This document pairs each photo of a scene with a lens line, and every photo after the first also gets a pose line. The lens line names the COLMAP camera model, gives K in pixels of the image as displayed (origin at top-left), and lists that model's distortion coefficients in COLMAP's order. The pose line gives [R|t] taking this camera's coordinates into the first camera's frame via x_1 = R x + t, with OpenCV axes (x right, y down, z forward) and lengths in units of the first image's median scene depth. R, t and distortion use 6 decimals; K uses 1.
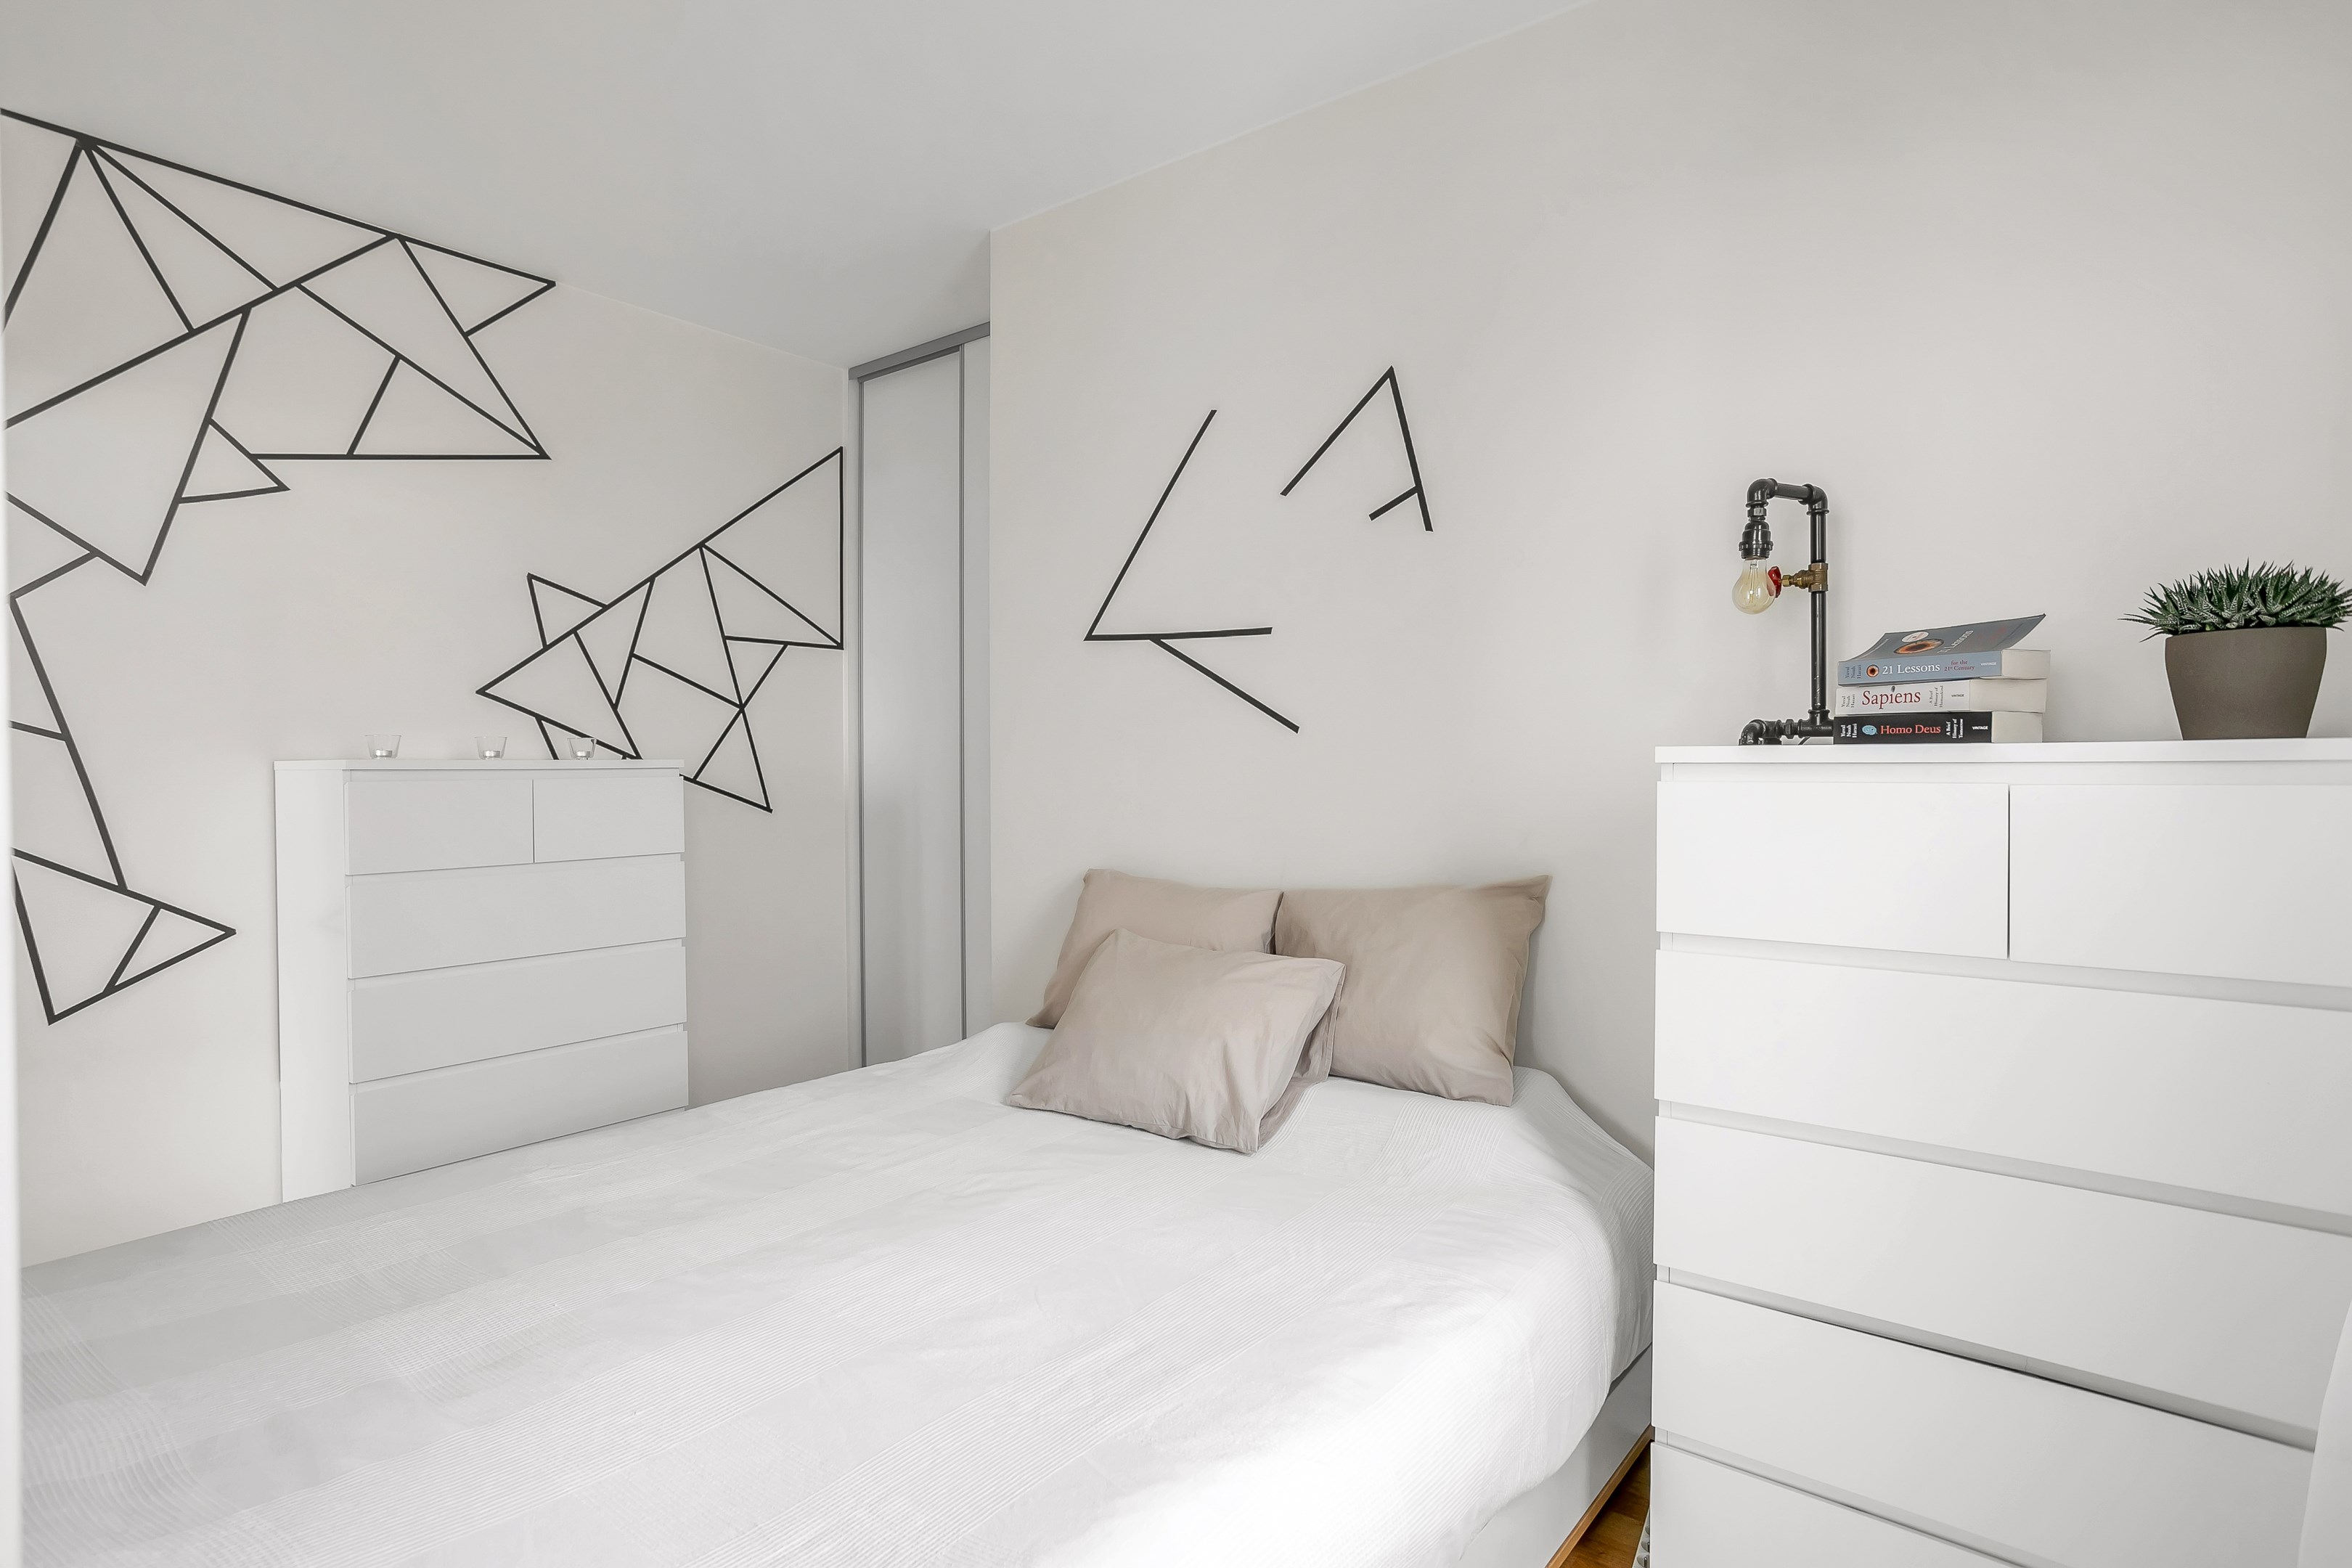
lens RADIAL K [[1269.8, 0, 1172.6], [0, 1269.8, 792.2], [0, 0, 1]] dist [-0.024058, -0.000686]
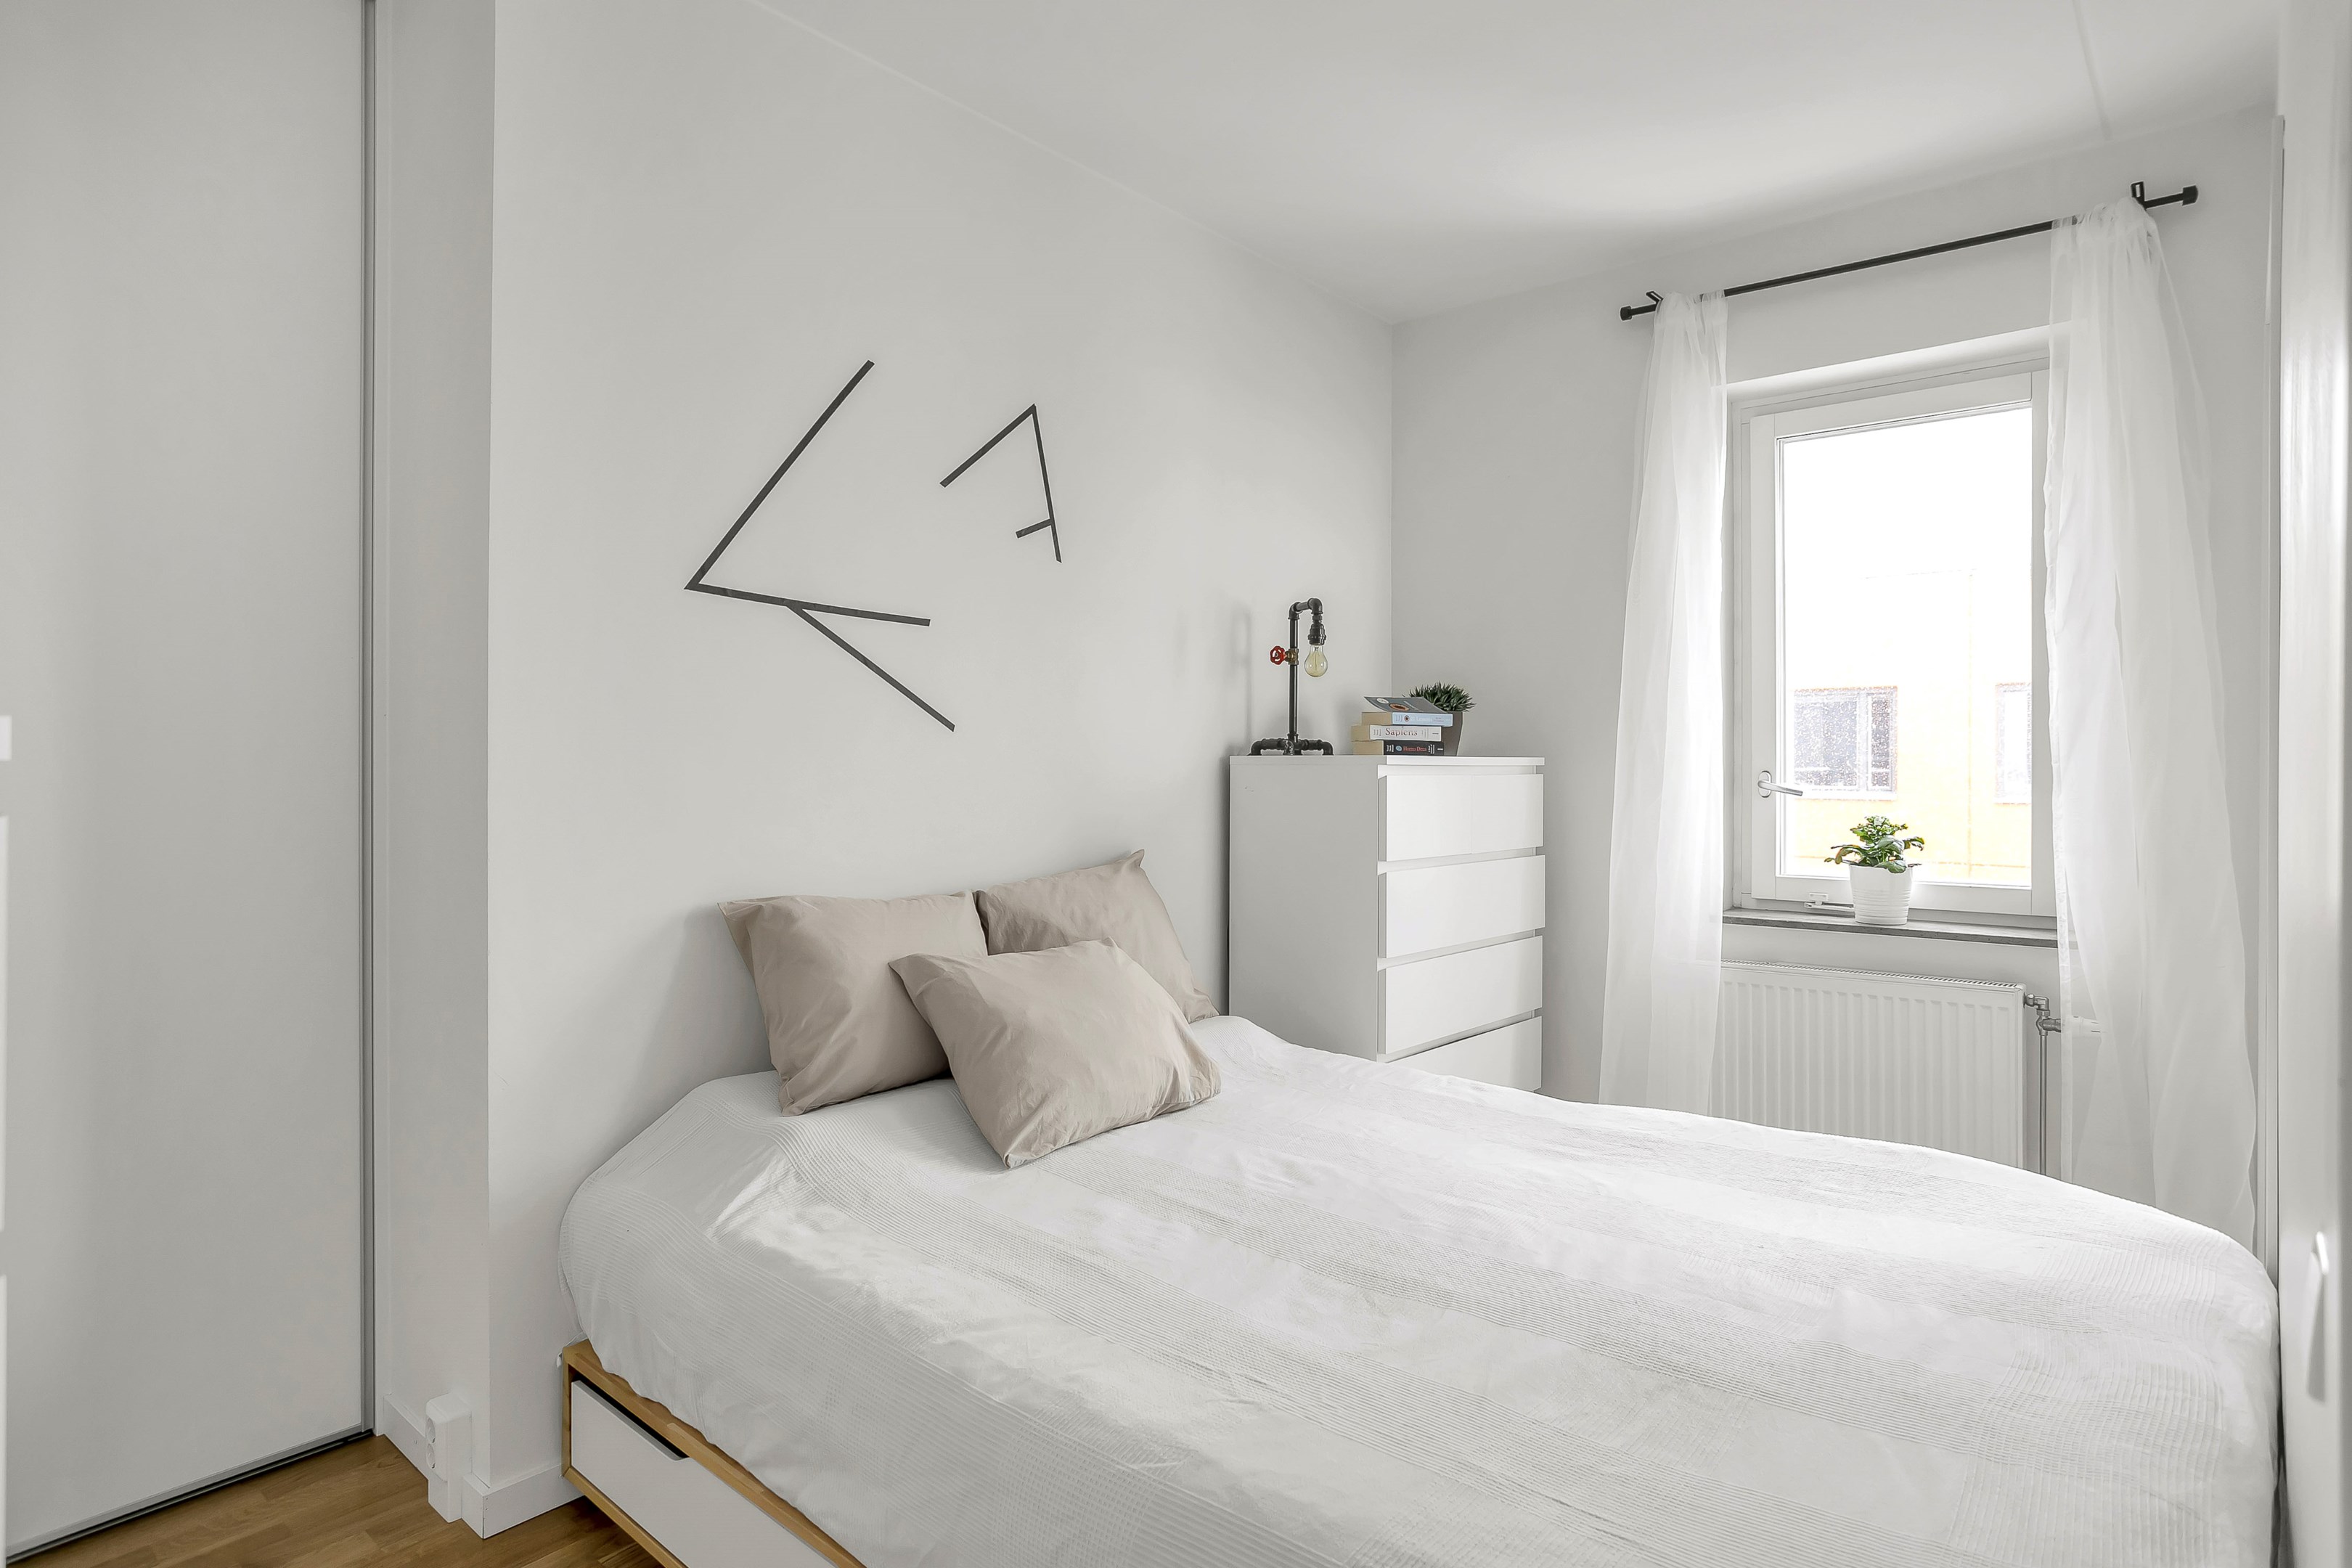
lens RADIAL K [[1339.6, 0, 1158.5], [0, 1339.6, 782.2], [0, 0, 1]] dist [-0.028794, 0.001504]
pose [[0.038923, -0.006016, 0.999224, -1.003330], [0.018492, 0.999815, 0.005299, -0.010291], [-0.999071, 0.018271, 0.039027, 0.860992]]
